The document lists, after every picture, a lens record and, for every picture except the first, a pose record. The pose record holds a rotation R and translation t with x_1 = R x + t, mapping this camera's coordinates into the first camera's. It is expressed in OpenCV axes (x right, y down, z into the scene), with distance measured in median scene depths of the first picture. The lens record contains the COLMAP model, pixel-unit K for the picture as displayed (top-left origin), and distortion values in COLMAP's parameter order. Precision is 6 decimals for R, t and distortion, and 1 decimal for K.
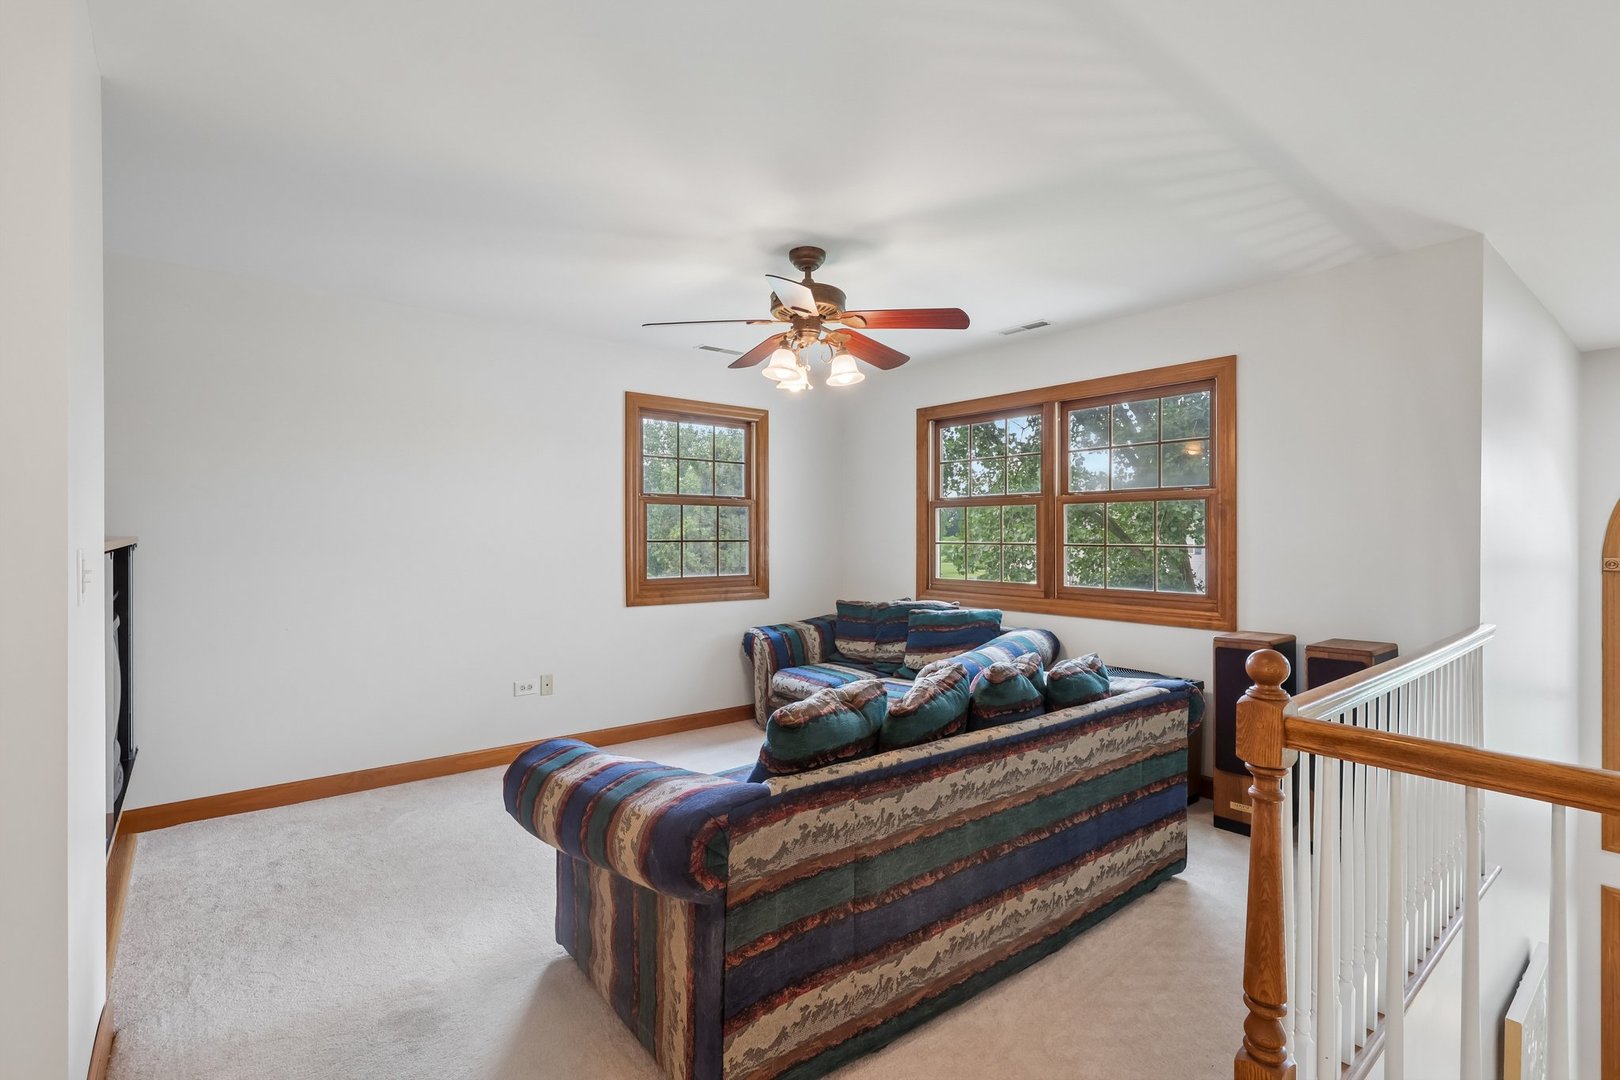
lens RADIAL K [[747.7, 0, 804.6], [0, 747.7, 541.6], [0, 0, 1]] dist [-0.000397, 0.000328]
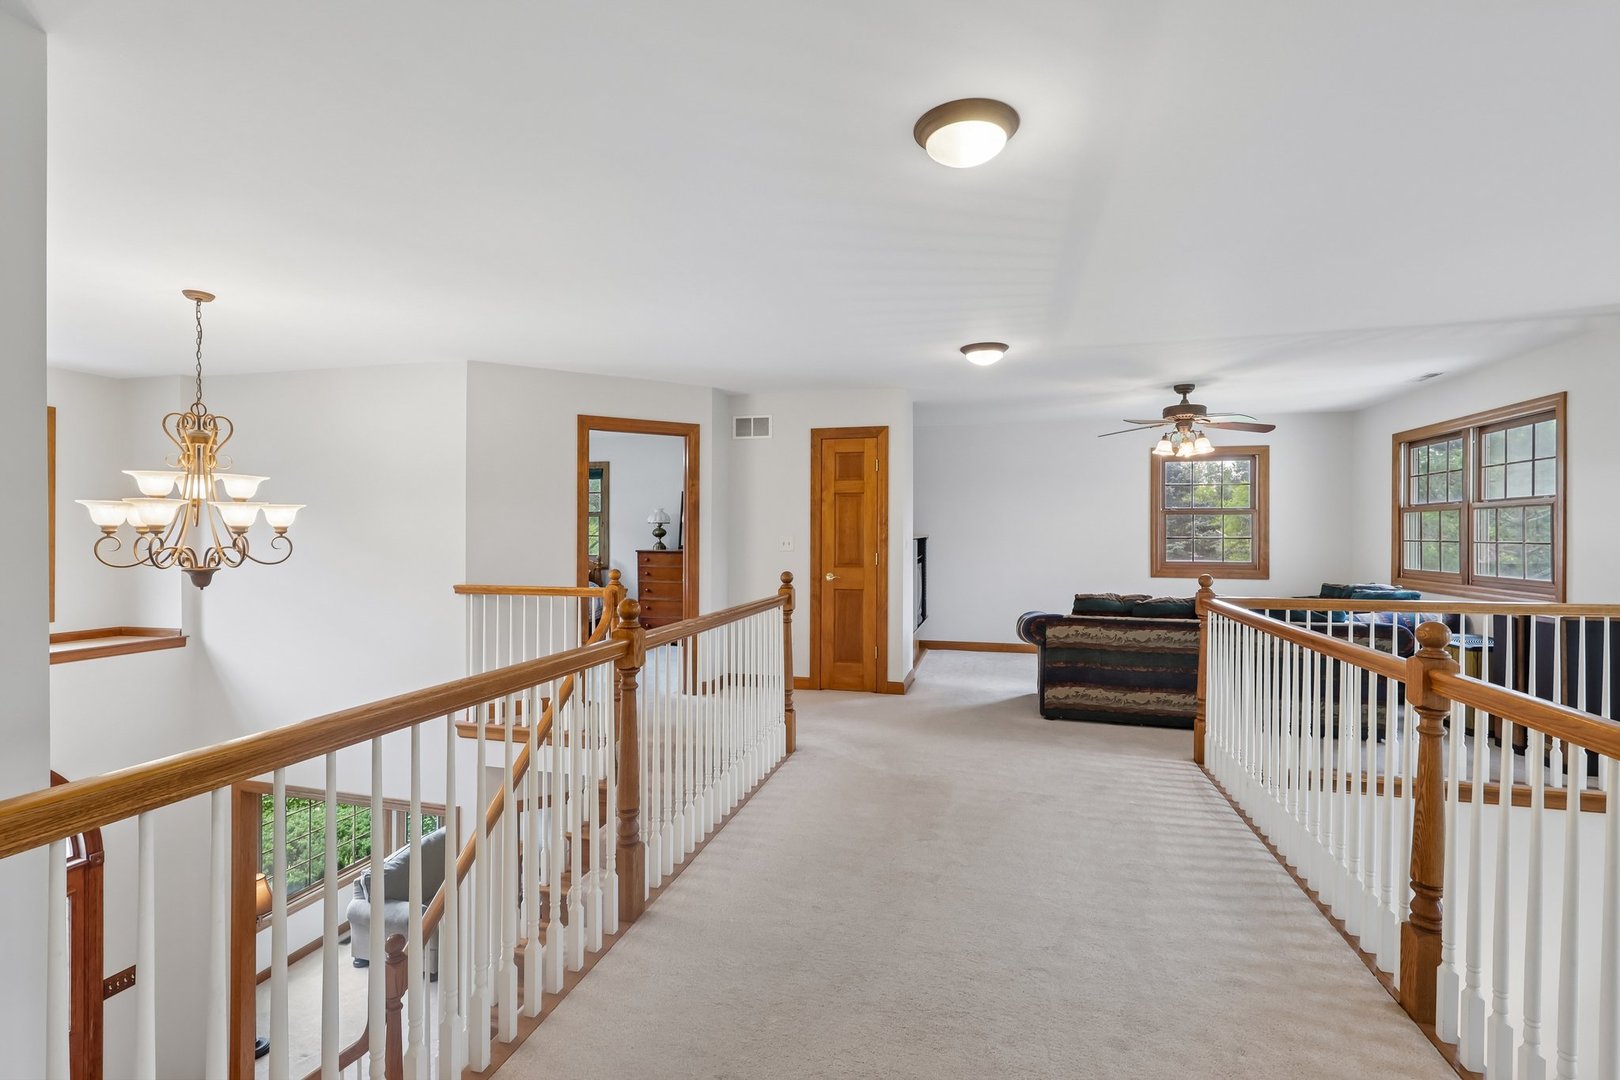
lens RADIAL K [[747.7, 0, 804.6], [0, 747.7, 541.6], [0, 0, 1]] dist [-0.000397, 0.000328]
pose [[0.592832, 0.006880, -0.805297, 0.950956], [-0.007351, 0.999968, 0.003132, 0.011366], [0.805292, 0.004063, 0.592864, -0.894646]]
